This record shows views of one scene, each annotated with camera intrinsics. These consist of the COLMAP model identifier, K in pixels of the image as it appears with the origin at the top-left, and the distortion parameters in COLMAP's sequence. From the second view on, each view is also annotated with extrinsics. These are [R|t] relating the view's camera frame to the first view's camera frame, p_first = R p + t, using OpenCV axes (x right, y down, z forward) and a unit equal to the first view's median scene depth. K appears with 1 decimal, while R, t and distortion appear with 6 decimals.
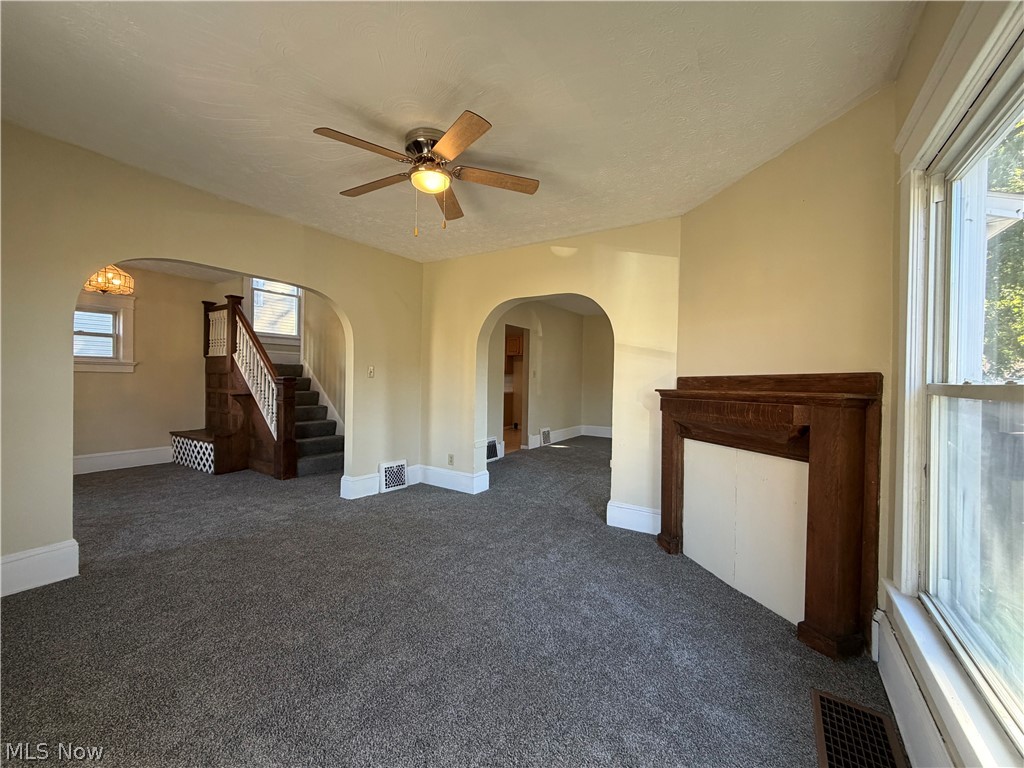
lens RADIAL K [[408.2, 0, 511.4], [0, 408.2, 385.6], [0, 0, 1]] dist [0.000511, -0.000042]
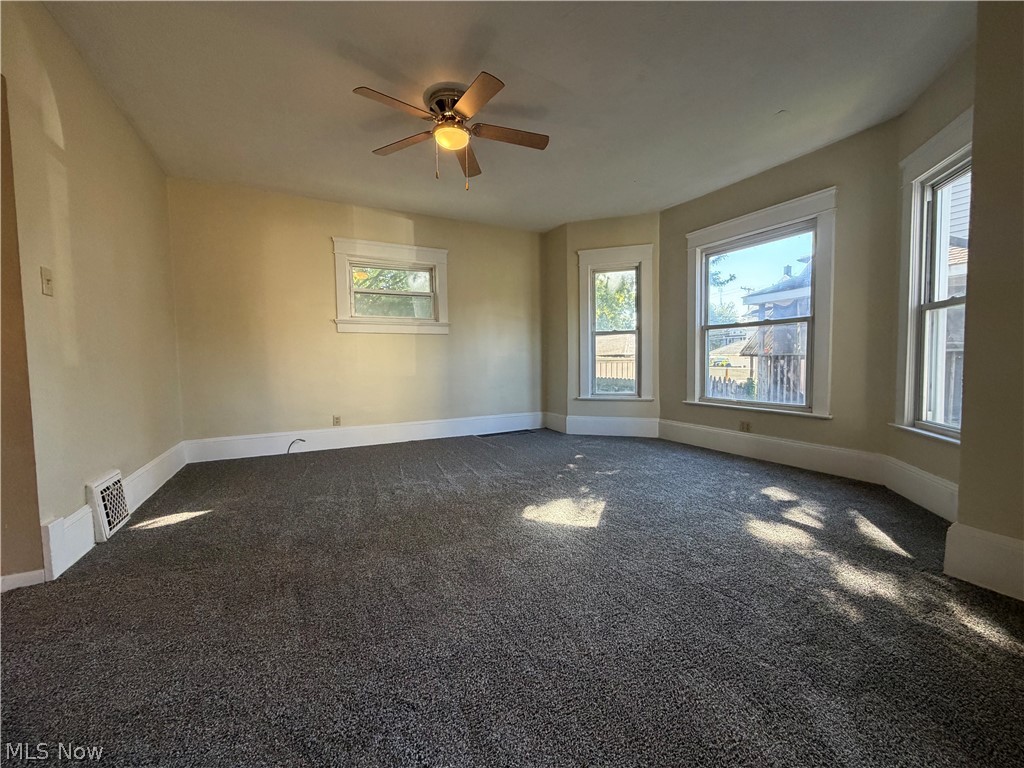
lens RADIAL K [[408.2, 0, 511.1], [0, 408.2, 383.1], [0, 0, 1]] dist [0.000511, -0.000042]
pose [[0.495437, -0.071518, 0.865695, -0.034411], [0.038290, 0.997434, 0.060488, 0.044300], [-0.867800, 0.003179, 0.496904, 0.873496]]
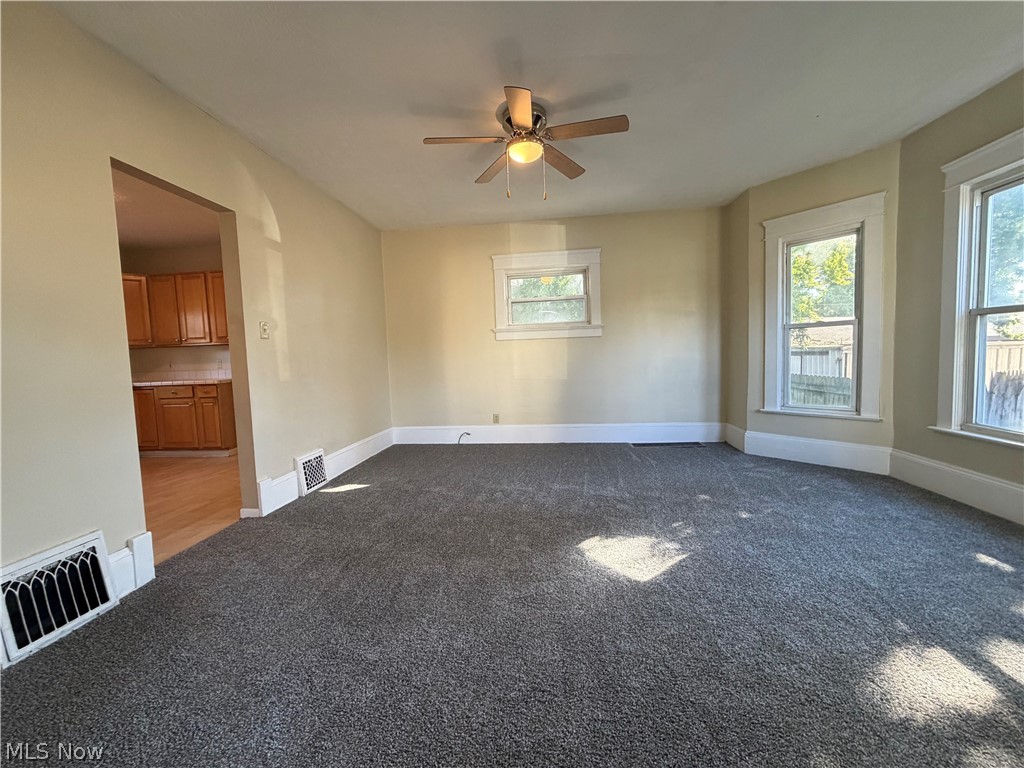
lens RADIAL K [[408.2, 0, 508.8], [0, 408.2, 384.1], [0, 0, 1]] dist [0.000511, -0.000042]
pose [[0.895325, -0.079550, 0.438251, 0.129750], [0.058590, 0.996406, 0.061168, 0.021486], [-0.441542, -0.029088, 0.896769, 0.738366]]
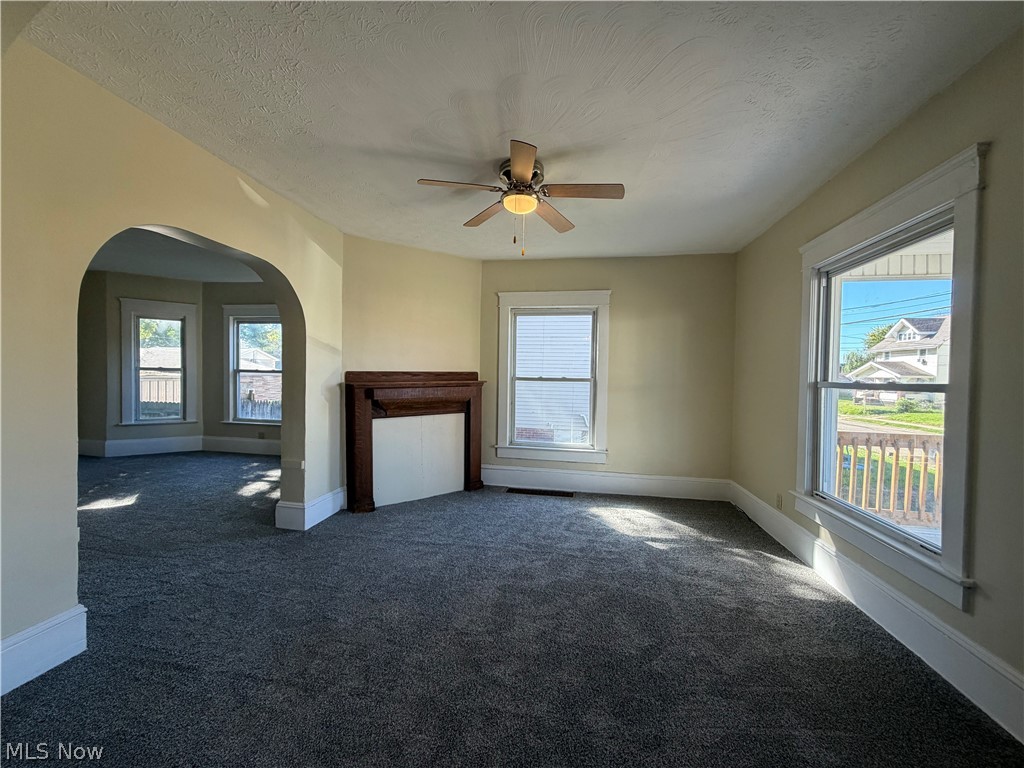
lens RADIAL K [[408.2, 0, 507.8], [0, 408.2, 384.0], [0, 0, 1]] dist [0.000511, -0.000042]
pose [[-0.383909, -0.045374, 0.922256, -0.557486], [-0.009876, 0.998937, 0.045035, -0.027193], [-0.923318, 0.008181, -0.383949, 0.662059]]
